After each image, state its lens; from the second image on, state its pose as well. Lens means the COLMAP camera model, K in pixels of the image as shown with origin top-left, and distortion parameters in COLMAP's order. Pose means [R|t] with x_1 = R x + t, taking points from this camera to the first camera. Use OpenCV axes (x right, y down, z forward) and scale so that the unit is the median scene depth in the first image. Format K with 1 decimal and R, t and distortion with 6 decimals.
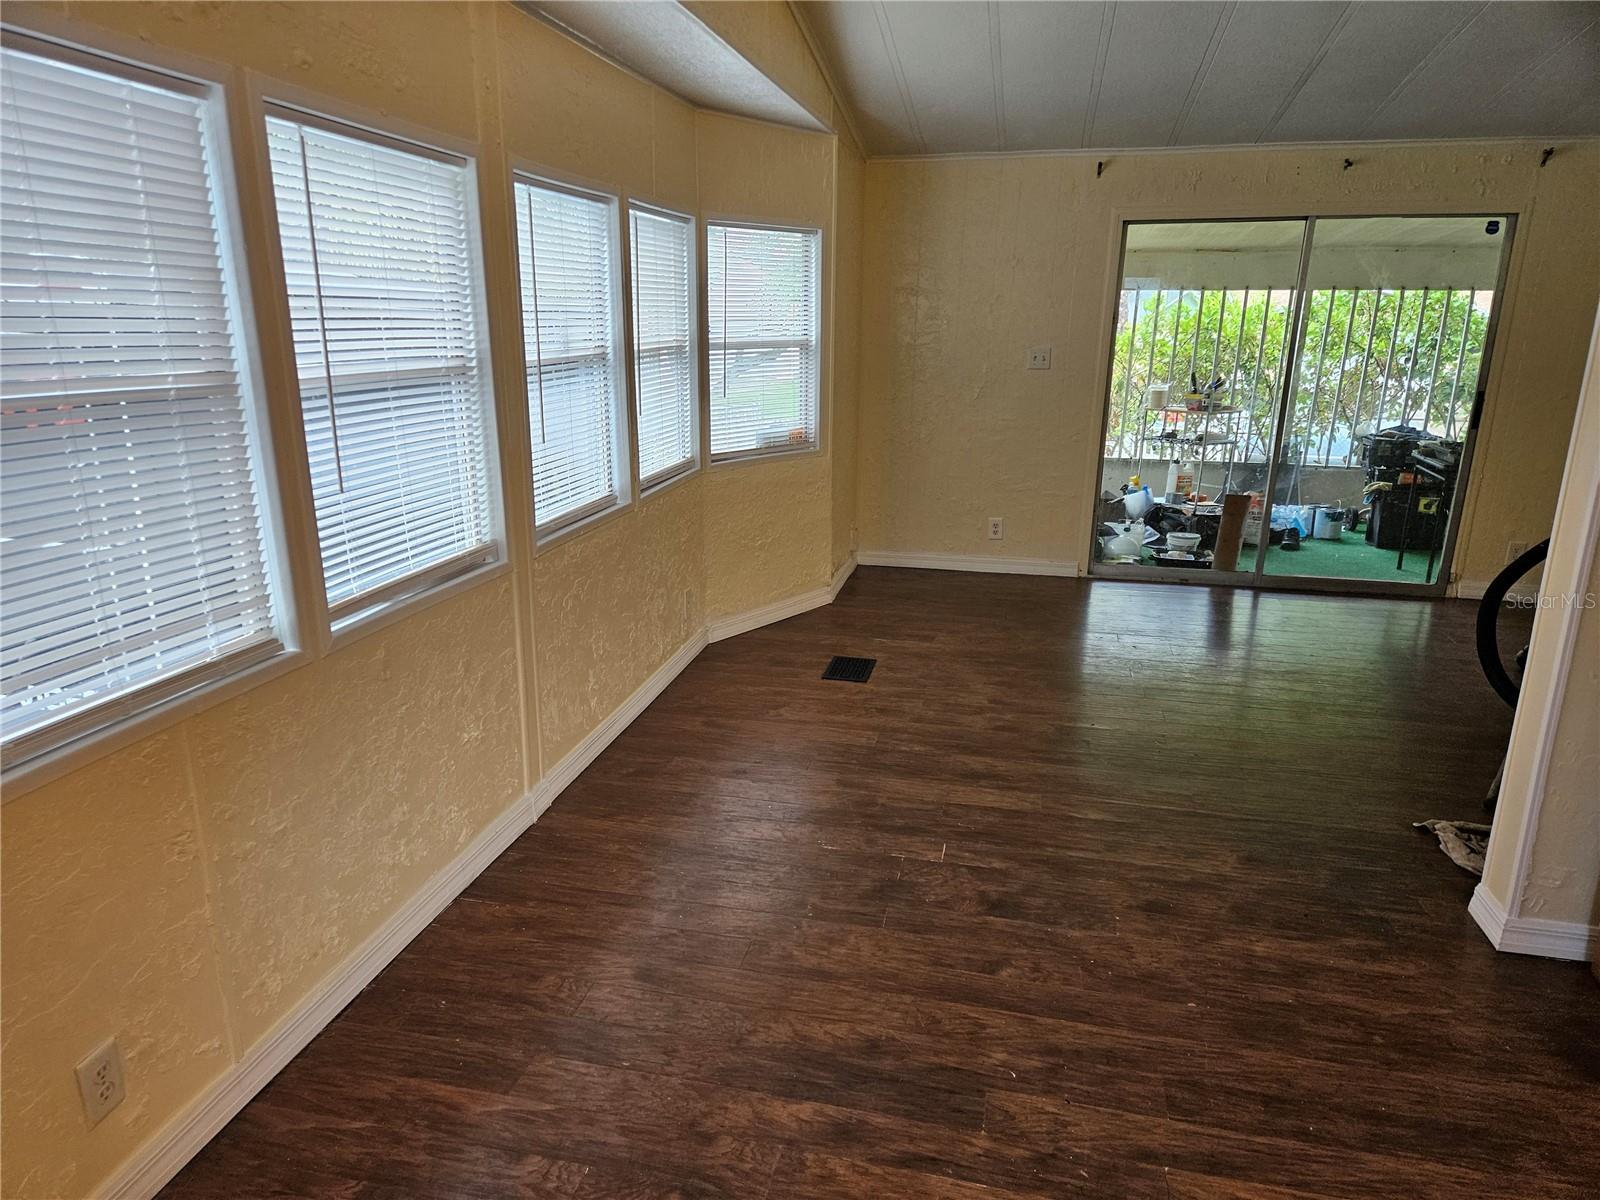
lens RADIAL K [[1058.1, 0, 793.7], [0, 1058.1, 624.6], [0, 0, 1]] dist [0.079968, -0.069509]
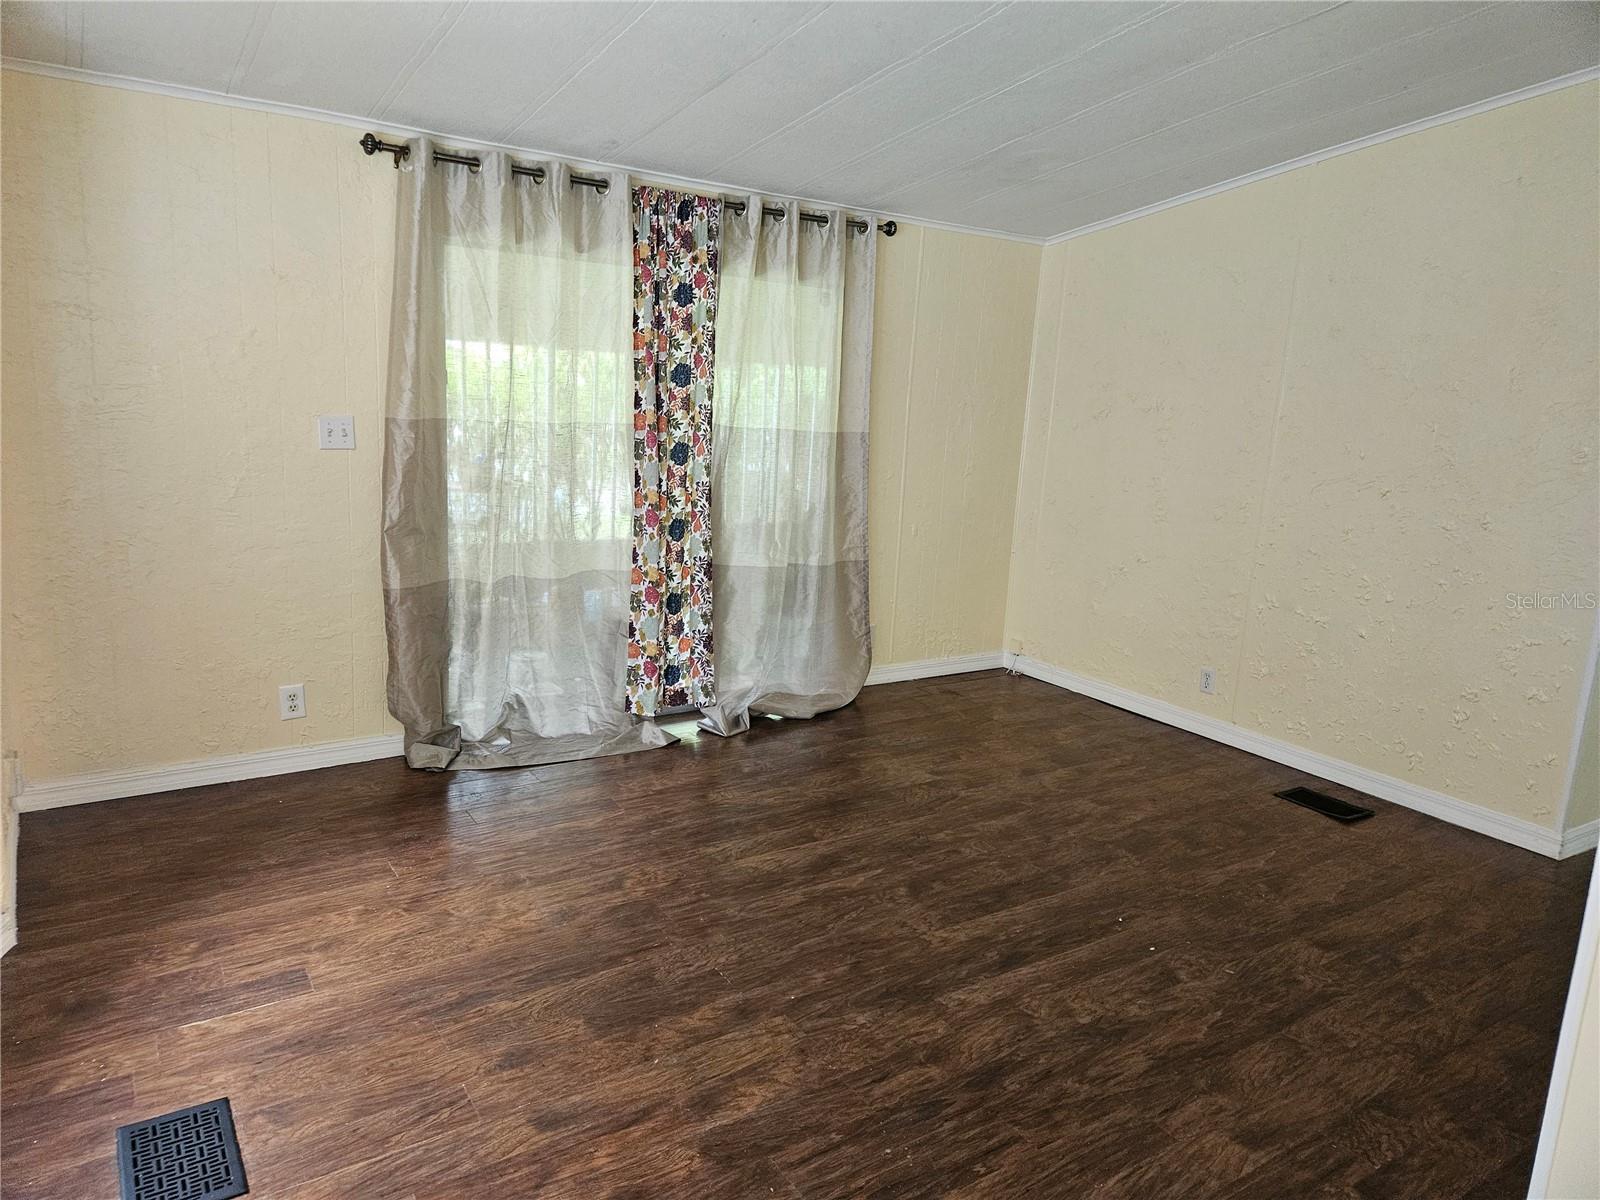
lens RADIAL K [[1066.4, 0, 795.9], [0, 1066.4, 599.3], [0, 0, 1]] dist [0.079607, -0.065695]
pose [[0.695748, -0.111710, 0.709546, -0.068729], [0.158531, 0.987354, -0.000001, -0.157149], [-0.700573, 0.112486, 0.704659, 0.530124]]
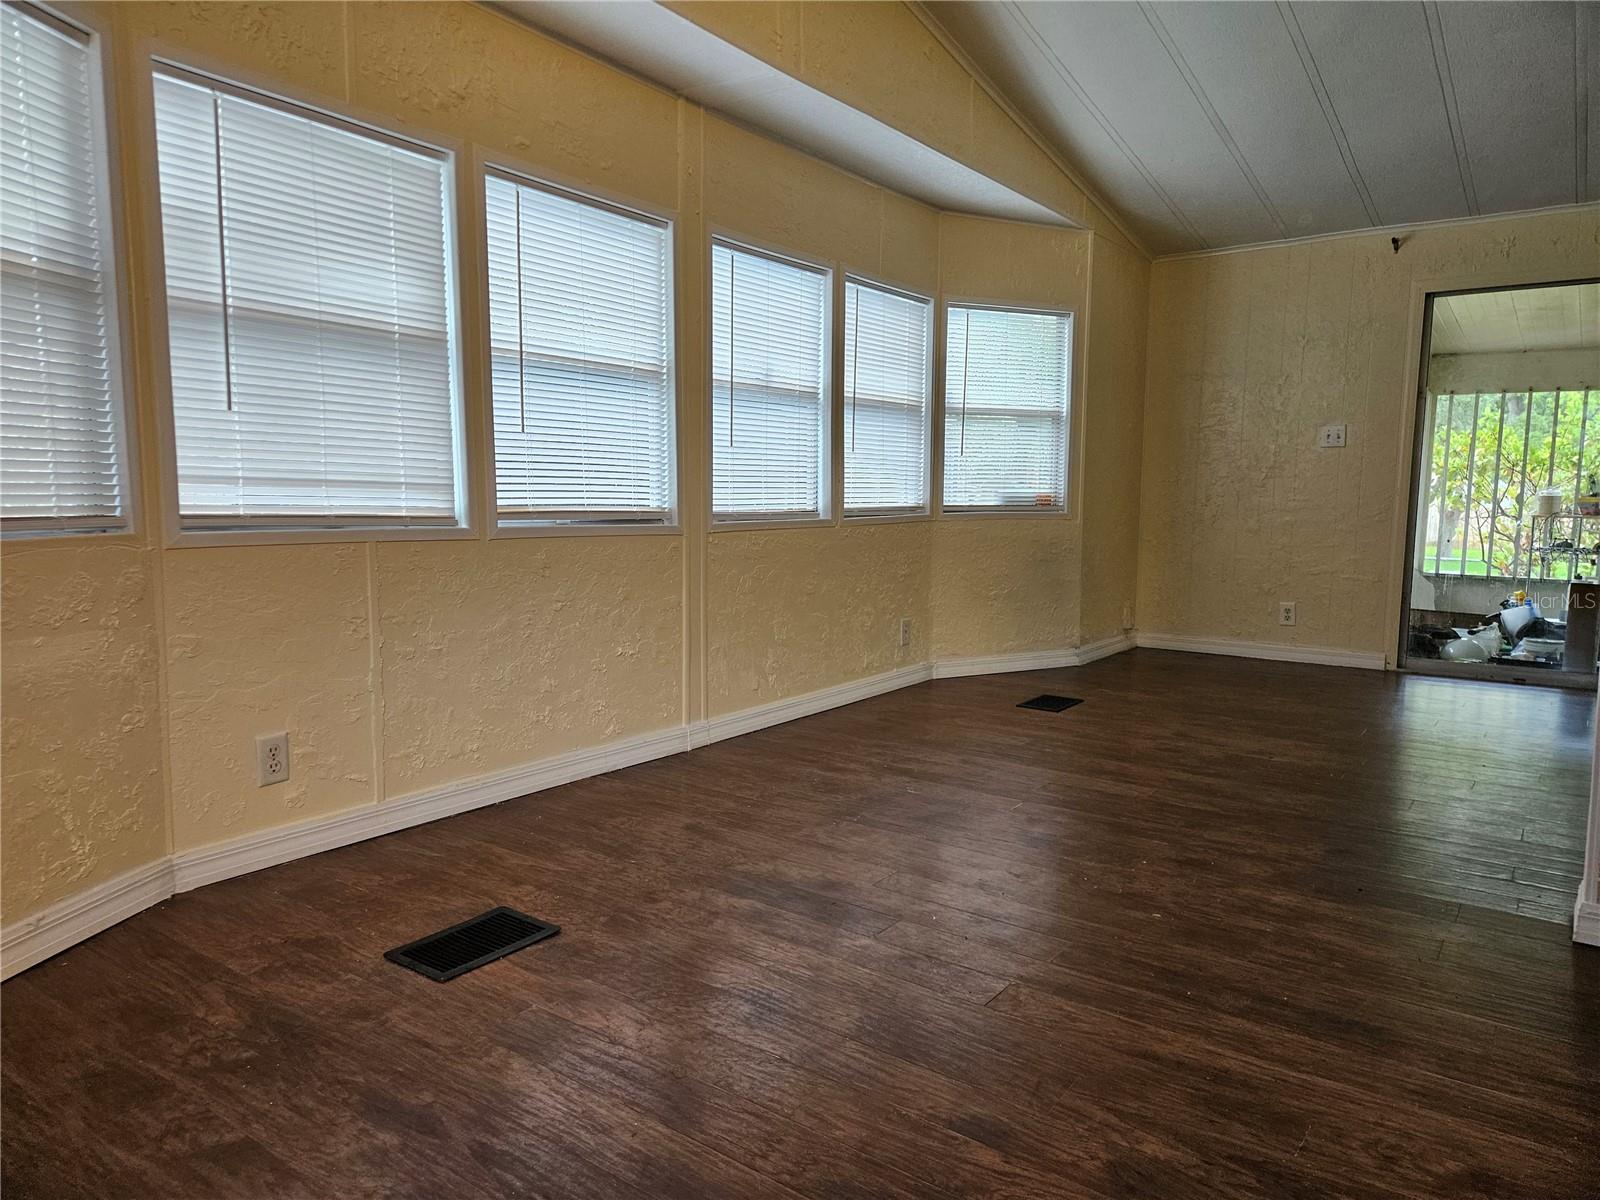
lens RADIAL K [[1066.4, 0, 795.9], [0, 1066.4, 599.3], [0, 0, 1]] dist [0.079607, -0.065695]
pose [[0.919116, 0.039827, -0.391970, 0.251310], [-0.110181, 0.981165, -0.158665, 0.147977], [0.378268, 0.189019, 0.906193, -0.056143]]
